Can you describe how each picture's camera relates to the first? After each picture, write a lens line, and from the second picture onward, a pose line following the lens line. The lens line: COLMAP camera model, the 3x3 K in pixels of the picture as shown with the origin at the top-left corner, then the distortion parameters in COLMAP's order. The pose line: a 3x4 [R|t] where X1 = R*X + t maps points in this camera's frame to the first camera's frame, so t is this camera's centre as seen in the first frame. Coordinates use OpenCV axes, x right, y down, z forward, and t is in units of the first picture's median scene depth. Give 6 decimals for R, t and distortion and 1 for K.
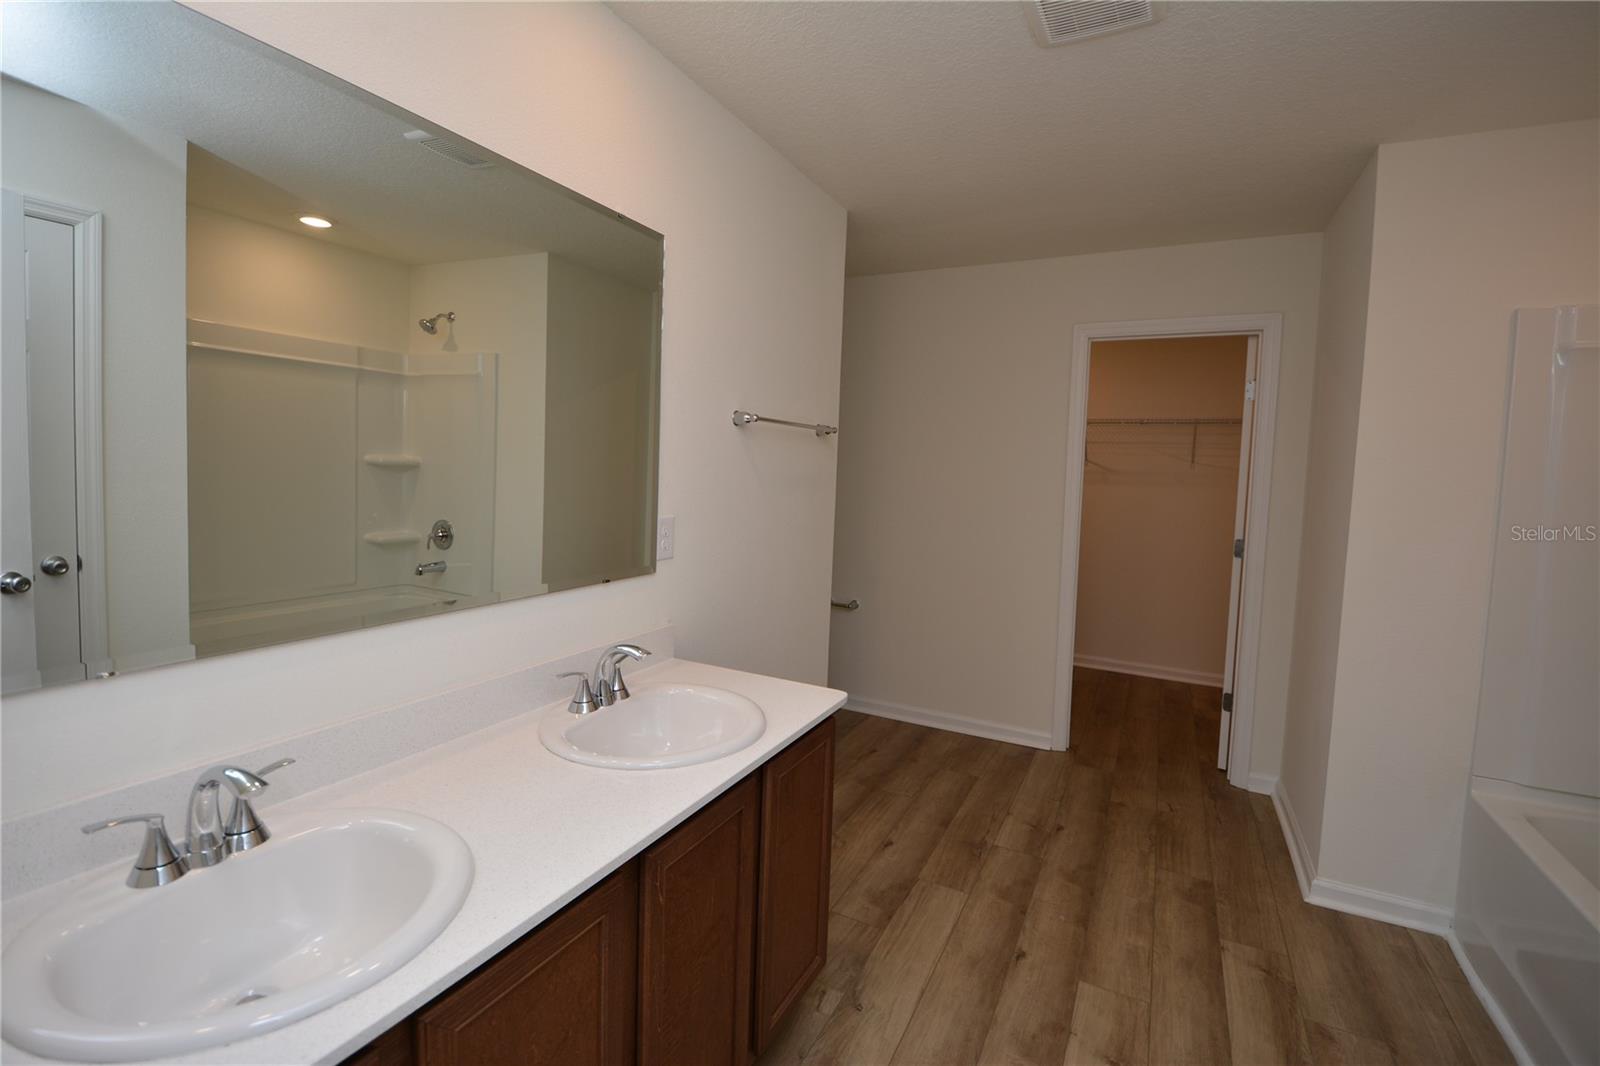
lens RADIAL K [[703.4, 0, 799.0], [0, 703.4, 509.7], [0, 0, 1]] dist [0.013683, -0.022784]
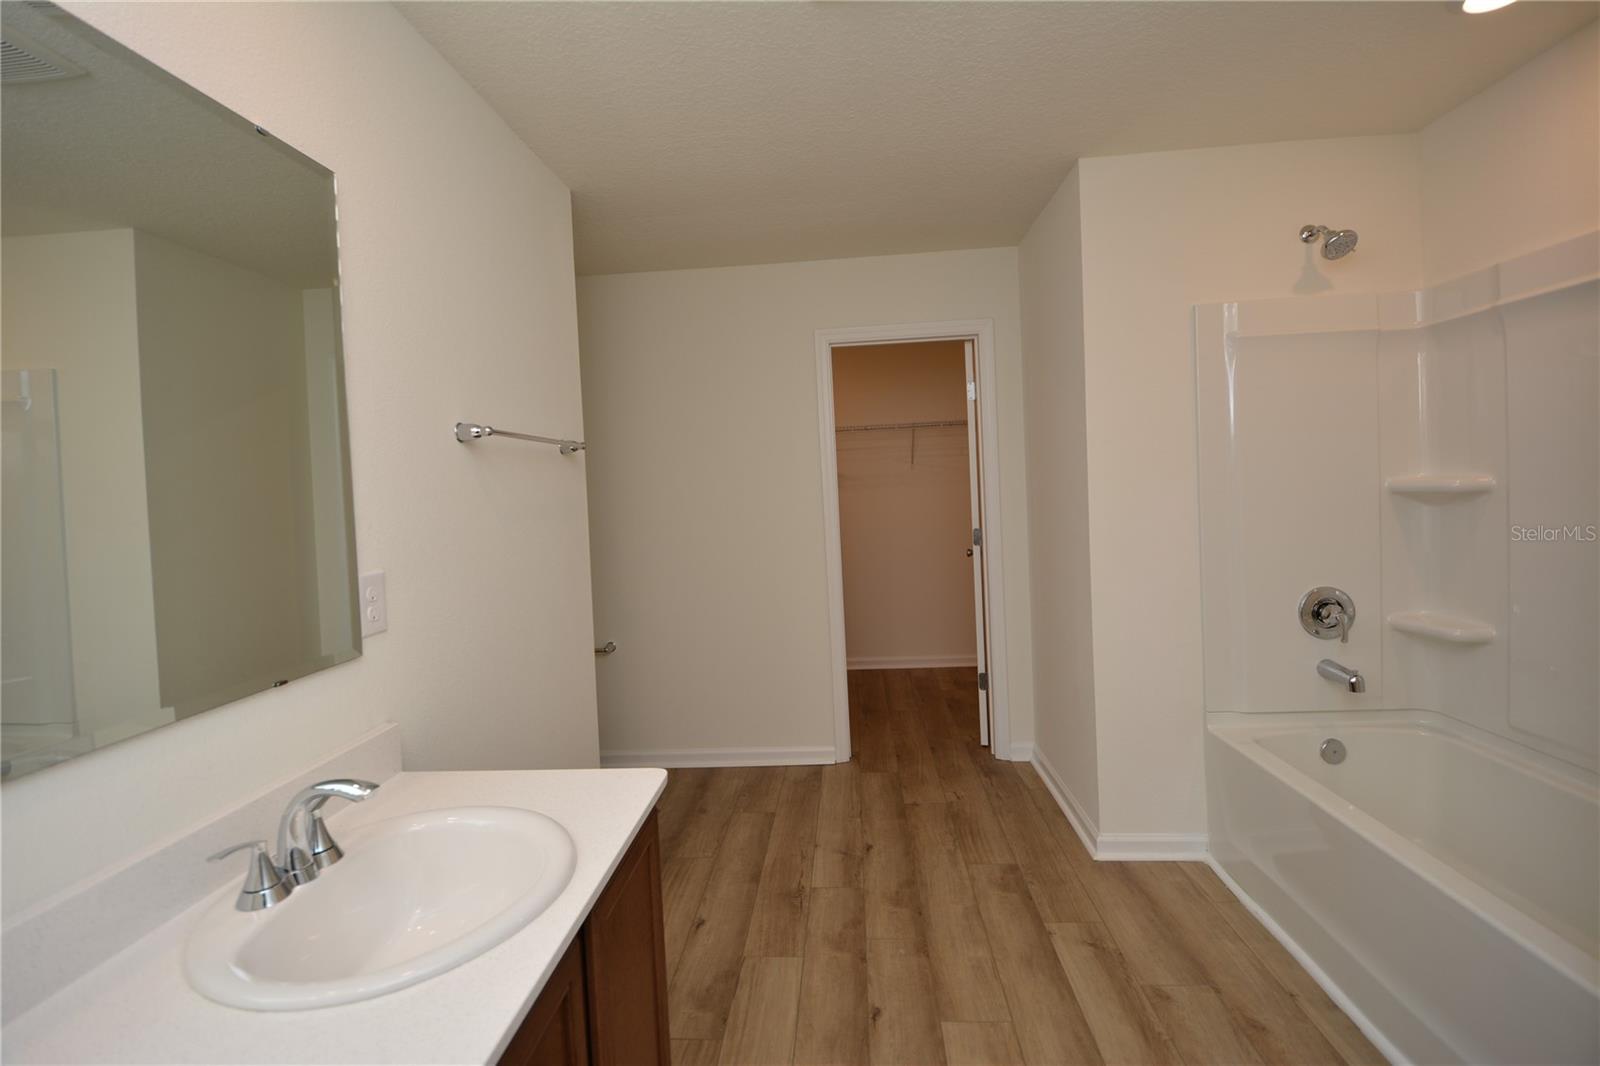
lens RADIAL K [[704.1, 0, 801.9], [0, 704.1, 510.0], [0, 0, 1]] dist [0.023834, -0.035355]
pose [[0.916463, -0.088470, 0.390217, -0.055377], [0.101200, 0.994792, -0.012137, -0.000377], [-0.387111, 0.050613, 0.920643, 0.157511]]
